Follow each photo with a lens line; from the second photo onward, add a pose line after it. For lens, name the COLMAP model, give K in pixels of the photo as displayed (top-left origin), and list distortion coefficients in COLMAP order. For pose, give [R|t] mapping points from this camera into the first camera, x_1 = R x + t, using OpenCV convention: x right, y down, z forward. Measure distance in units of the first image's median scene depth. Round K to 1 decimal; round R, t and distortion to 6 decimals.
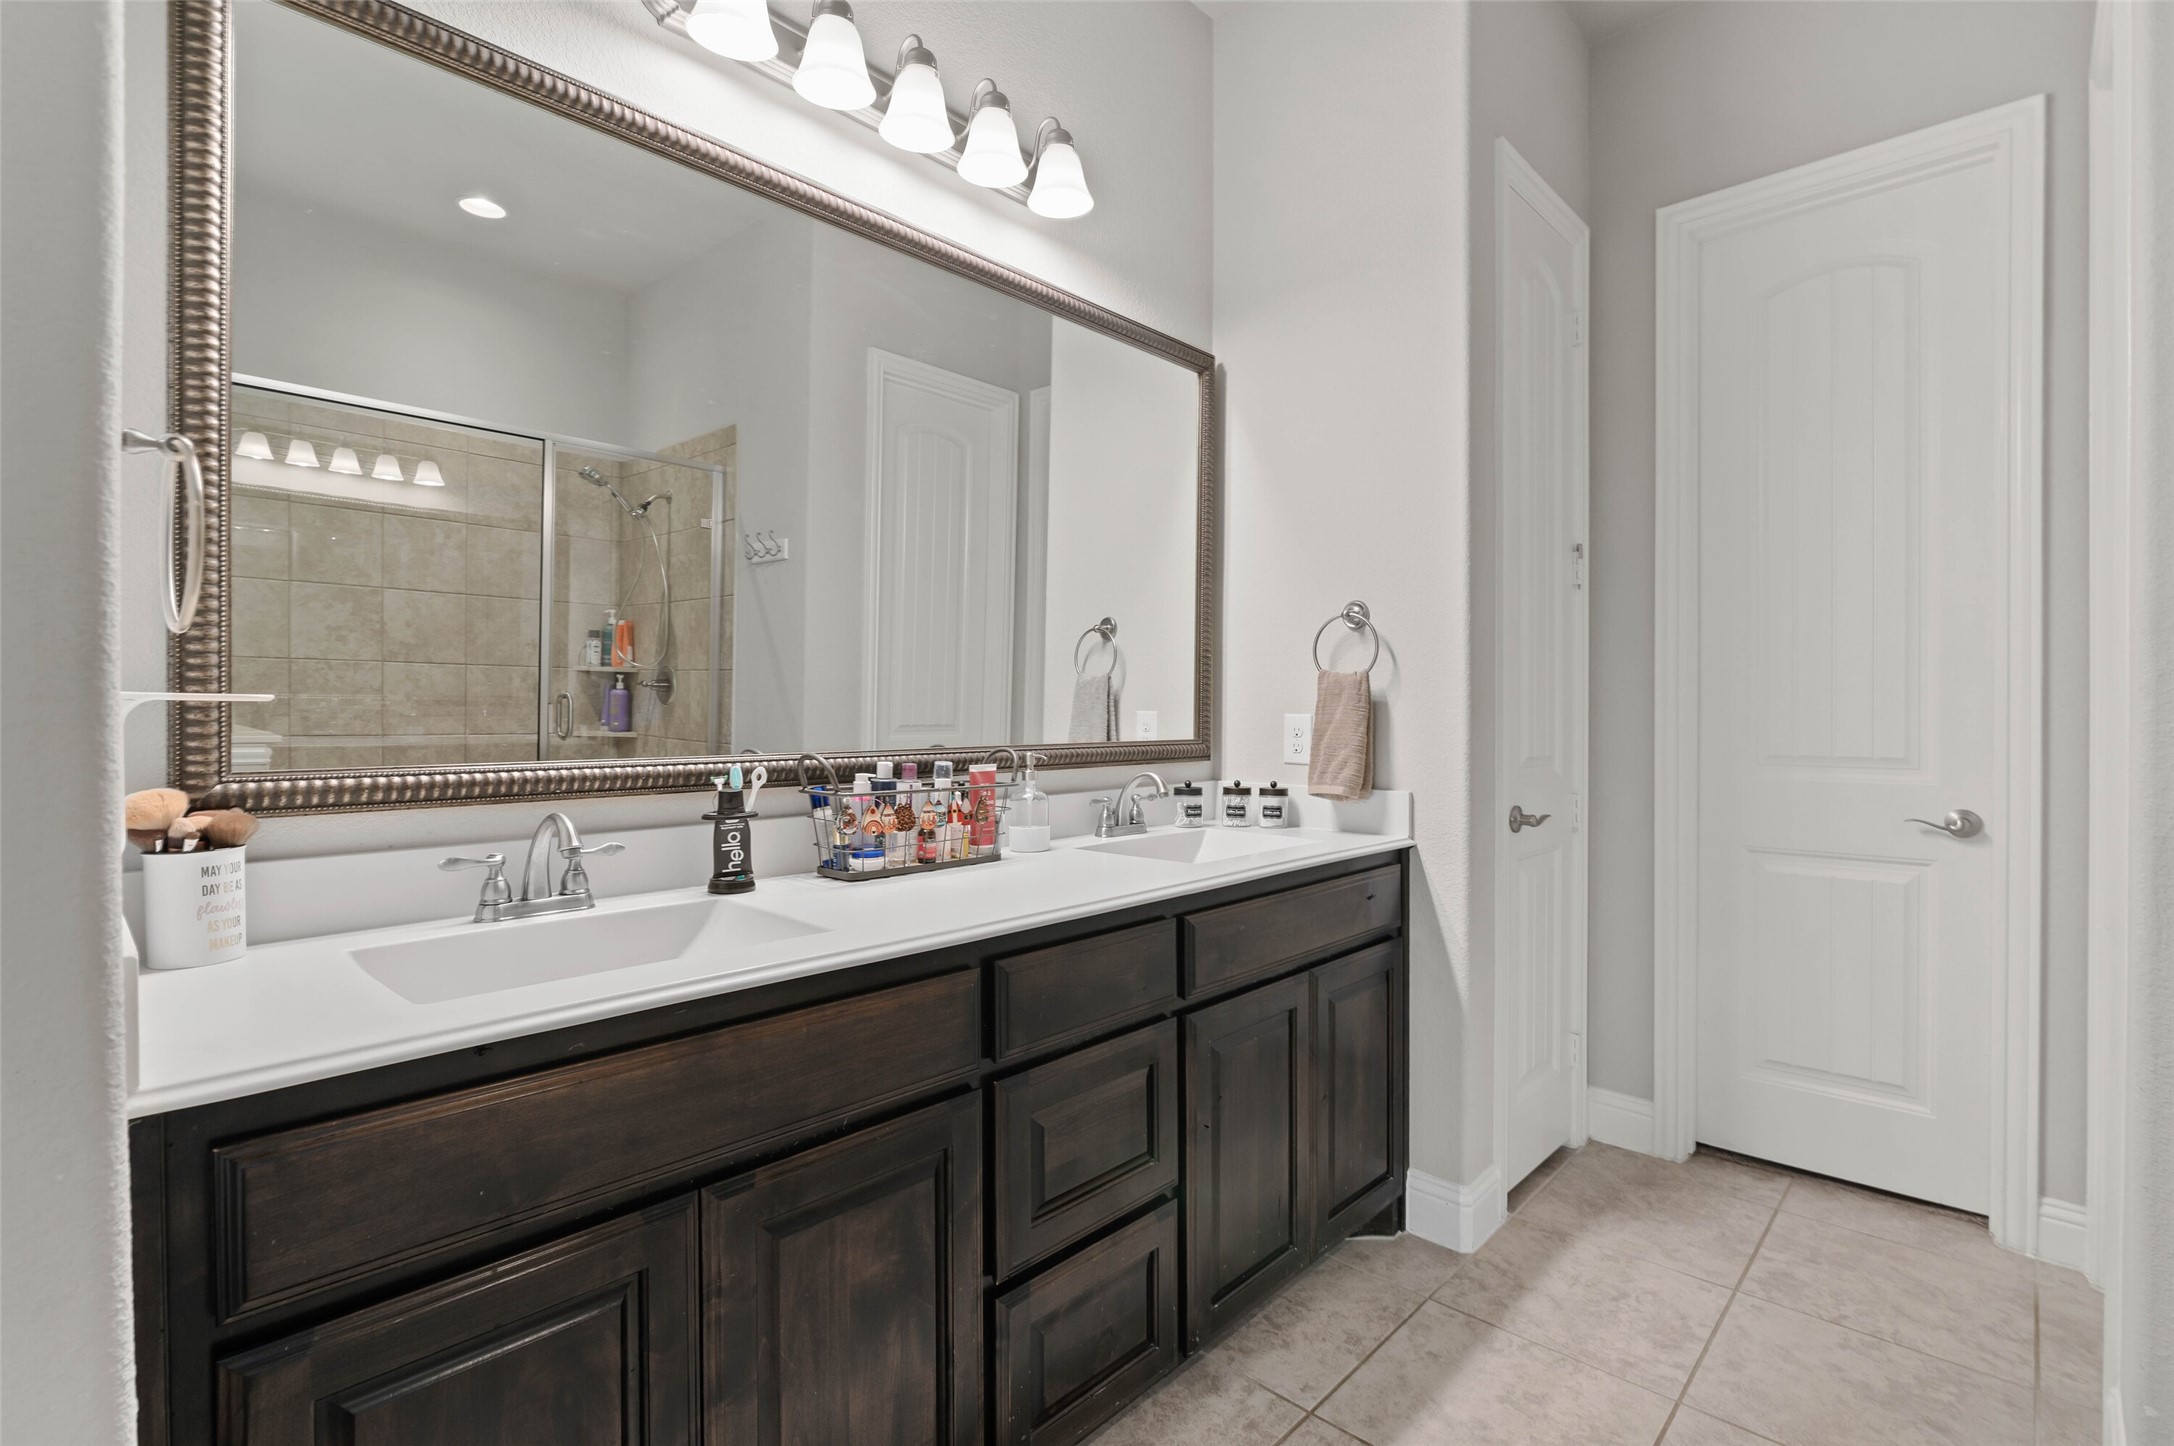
lens RADIAL K [[988.8, 0, 1102.5], [0, 988.8, 714.9], [0, 0, 1]] dist [-0.004259, 0.000731]
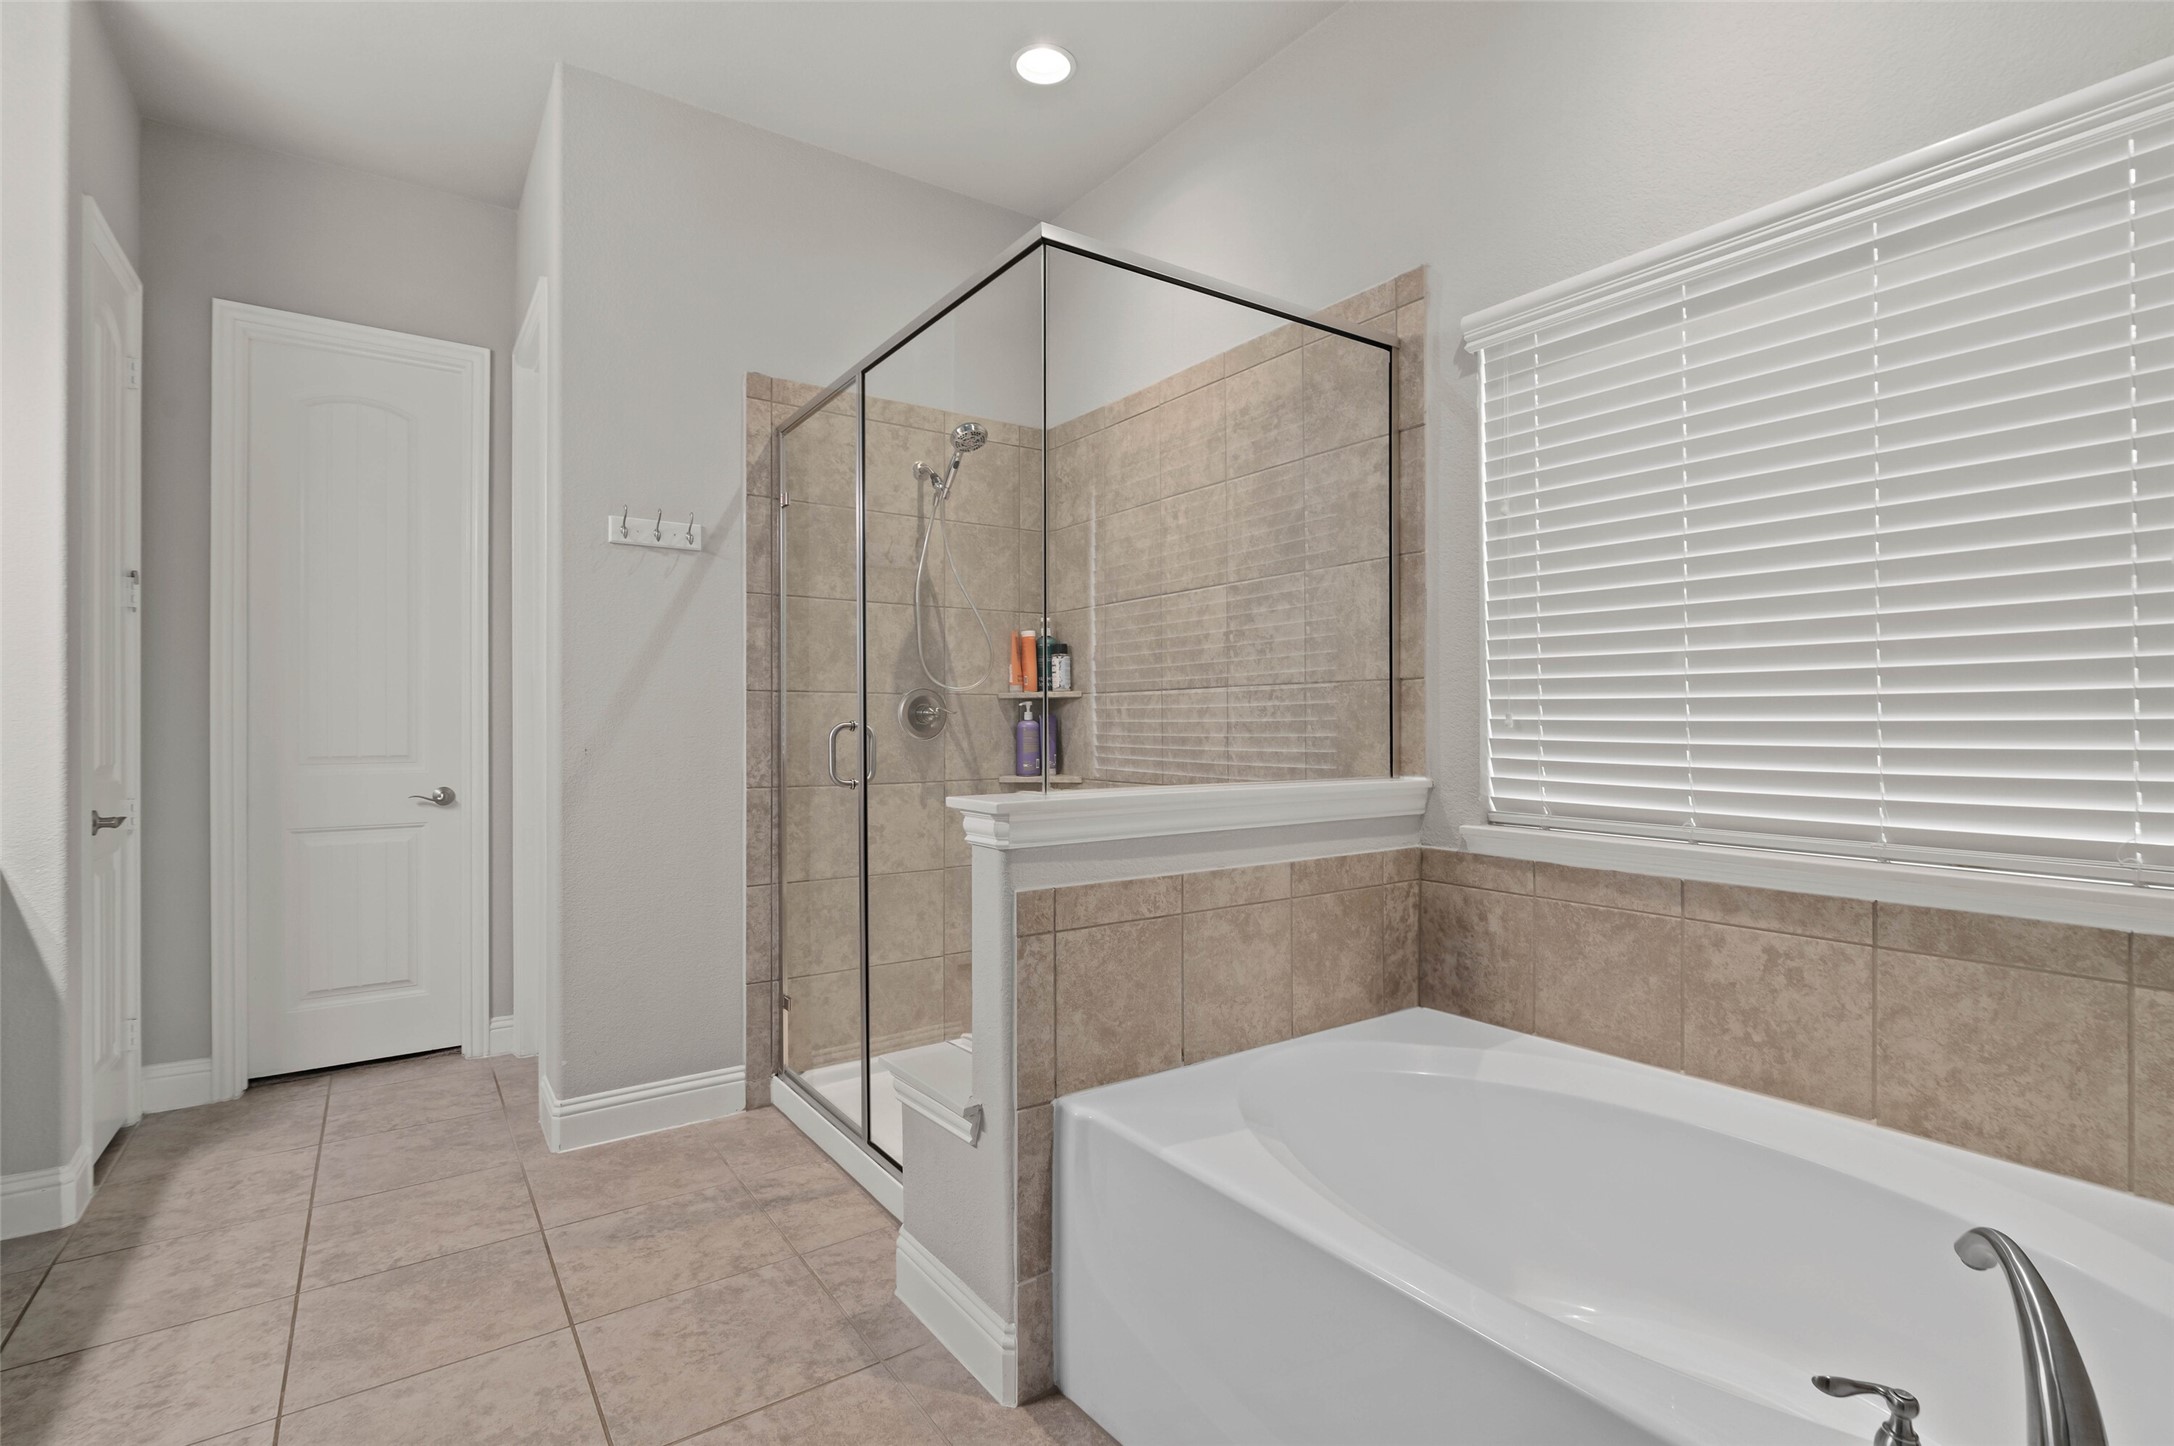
lens RADIAL K [[988.8, 0, 1102.5], [0, 988.8, 714.9], [0, 0, 1]] dist [-0.004259, 0.000731]
pose [[0.182397, 0.006810, 0.983201, -0.450114], [0.009113, 0.999921, -0.008616, 0.006753], [-0.983183, 0.010531, 0.182320, -0.287362]]
